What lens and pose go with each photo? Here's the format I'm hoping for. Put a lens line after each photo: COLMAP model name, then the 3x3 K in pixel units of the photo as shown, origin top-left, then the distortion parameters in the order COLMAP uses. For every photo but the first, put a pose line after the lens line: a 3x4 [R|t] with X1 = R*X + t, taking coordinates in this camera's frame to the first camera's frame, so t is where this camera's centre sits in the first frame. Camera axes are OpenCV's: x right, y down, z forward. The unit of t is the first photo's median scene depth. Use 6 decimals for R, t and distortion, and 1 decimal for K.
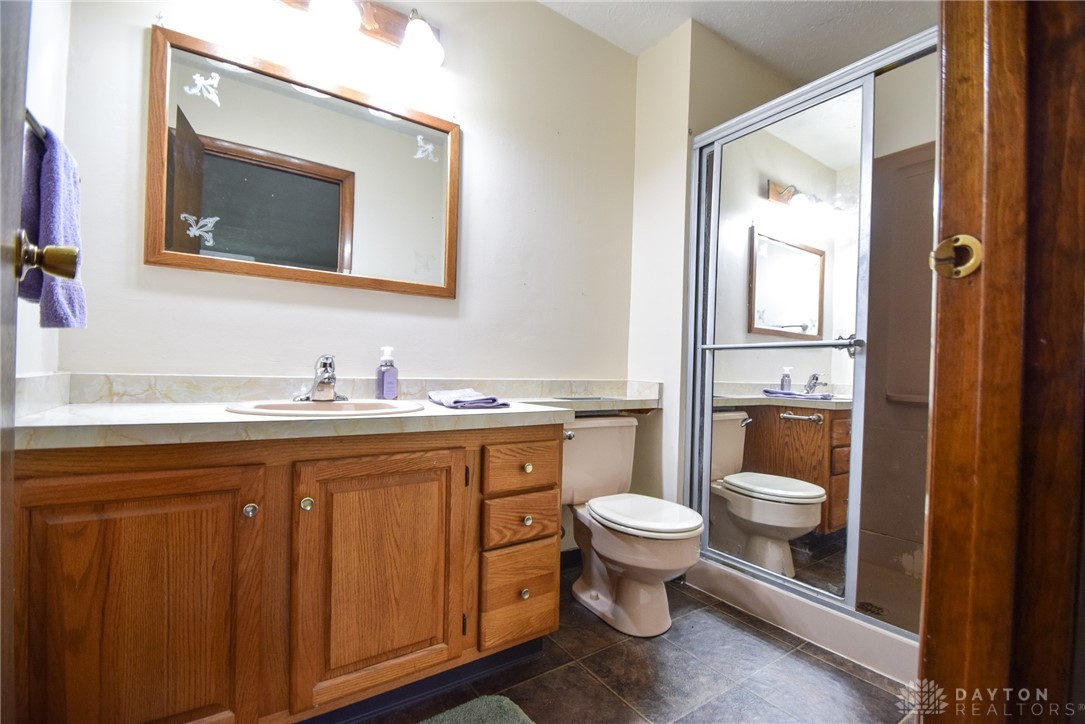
lens RADIAL K [[467.5, 0, 543.0], [0, 467.5, 368.1], [0, 0, 1]] dist [0.013498, -0.015956]
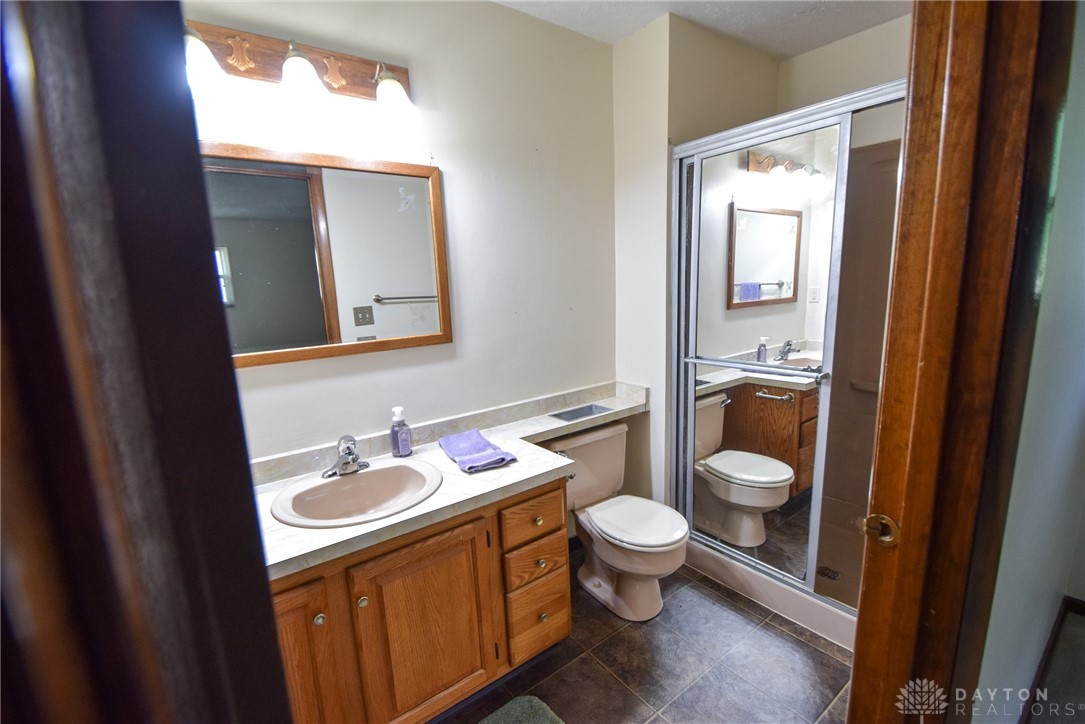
lens RADIAL K [[467.5, 0, 543.0], [0, 467.5, 368.1], [0, 0, 1]] dist [0.013498, -0.015956]
pose [[0.996711, -0.074545, 0.031789, -0.025359], [0.067663, 0.981375, 0.179792, -0.300649], [-0.044599, -0.177050, 0.983191, -0.056392]]
